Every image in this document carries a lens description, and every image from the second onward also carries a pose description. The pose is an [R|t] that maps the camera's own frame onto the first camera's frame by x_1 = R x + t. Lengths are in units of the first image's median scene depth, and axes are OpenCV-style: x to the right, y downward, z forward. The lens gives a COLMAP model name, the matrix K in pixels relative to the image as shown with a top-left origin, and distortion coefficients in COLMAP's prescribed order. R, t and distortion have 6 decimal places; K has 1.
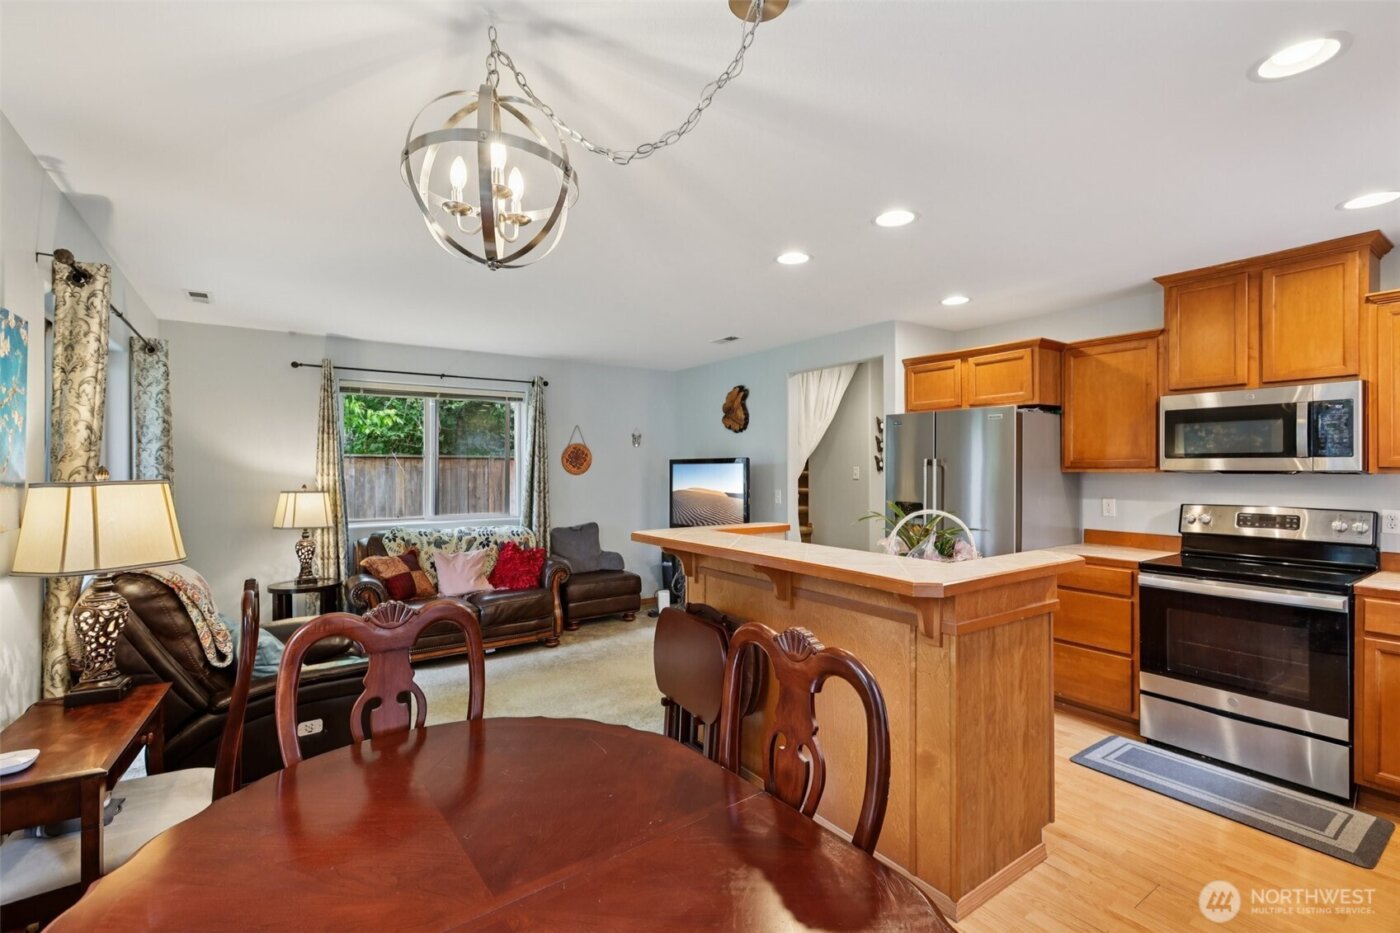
lens RADIAL K [[625.0, 0, 704.1], [0, 625.0, 467.2], [0, 0, 1]] dist [-0.000992, 0.000629]
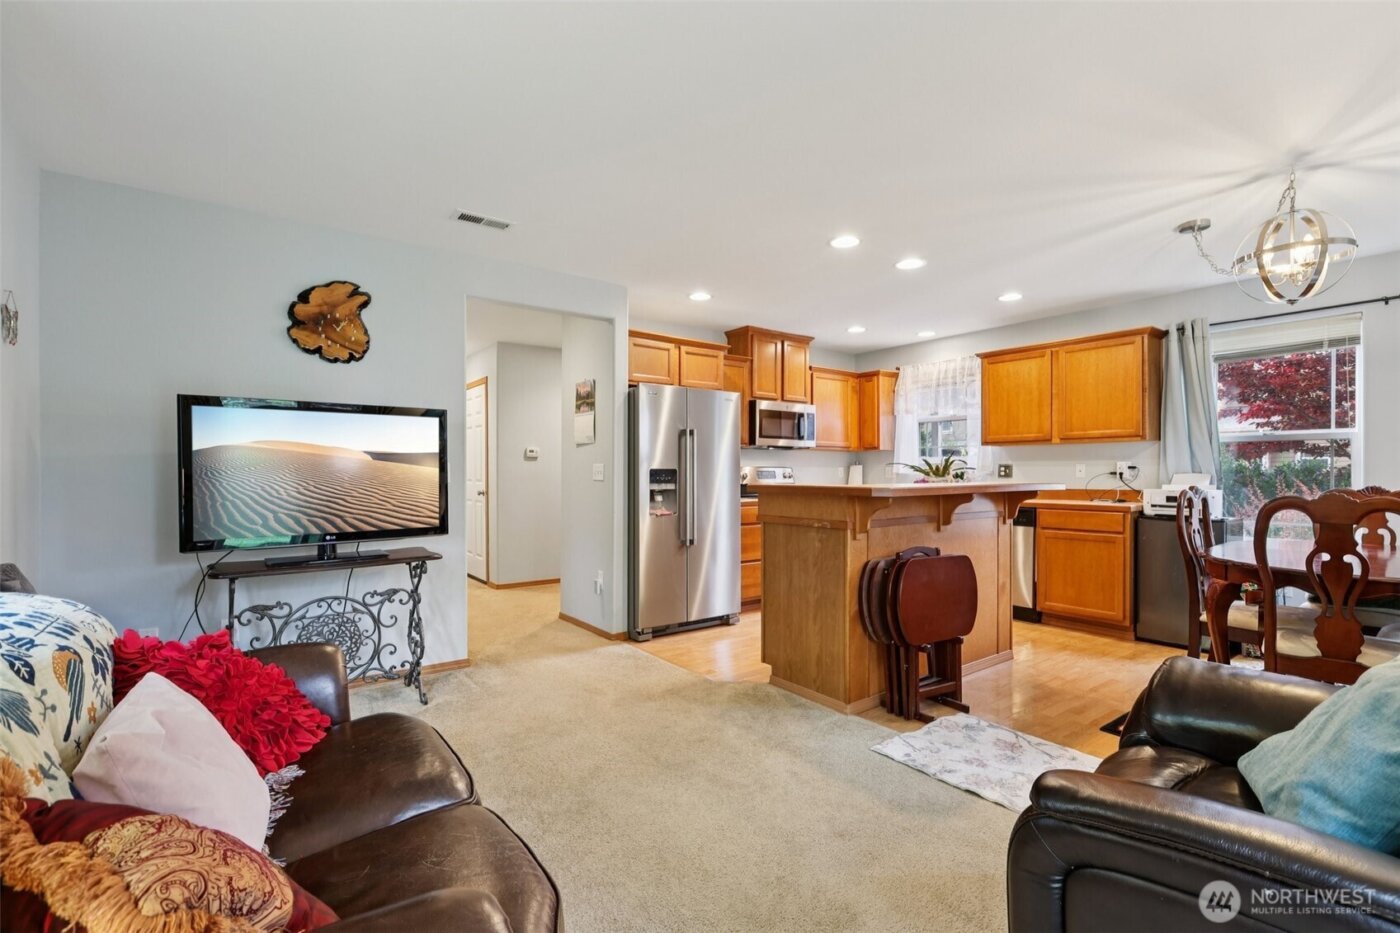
lens RADIAL K [[625.0, 0, 704.1], [0, 625.0, 467.2], [0, 0, 1]] dist [-0.000992, 0.000629]
pose [[-0.028172, 0.009871, 0.999554, -0.807843], [0.001812, 0.999950, -0.009823, 0.070457], [-0.999601, 0.001534, -0.028188, 1.061632]]
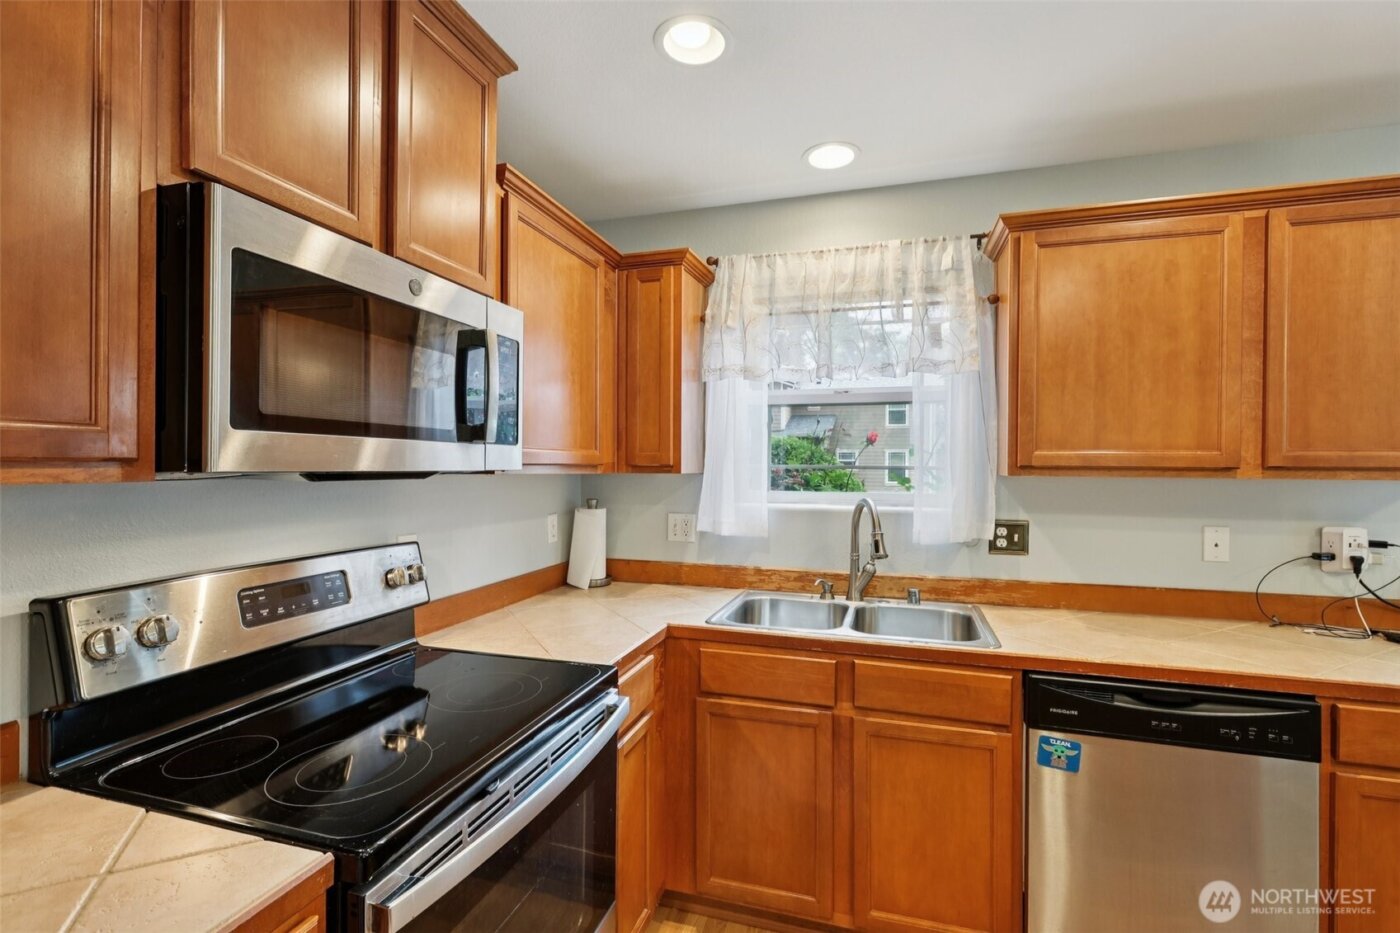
lens RADIAL K [[625.0, 0, 704.1], [0, 625.0, 467.2], [0, 0, 1]] dist [-0.000992, 0.000629]
pose [[-0.612564, -0.004972, 0.790406, 0.363479], [-0.005480, 0.999983, 0.002043, 0.000735], [-0.790402, -0.003080, -0.612580, 0.894318]]
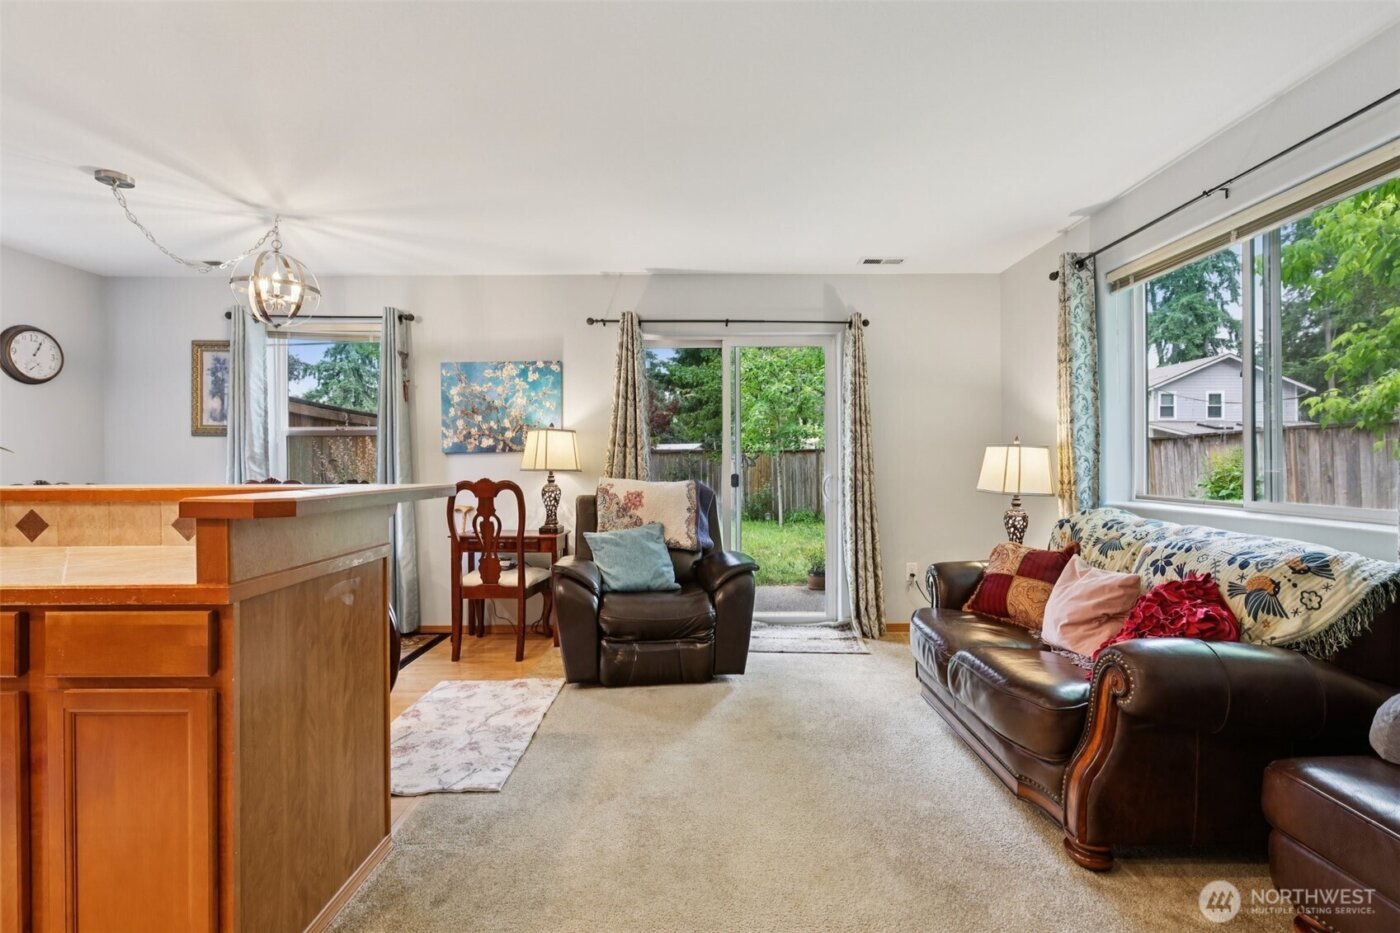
lens RADIAL K [[630.3, 0, 699.0], [0, 630.3, 463.0], [0, 0, 1]] dist [-0.001092, -0.000038]
pose [[-0.583654, 0.001973, -0.812000, 0.239438], [0.002721, 0.999996, 0.000474, 0.067663], [0.811998, -0.001933, -0.583657, 1.353969]]
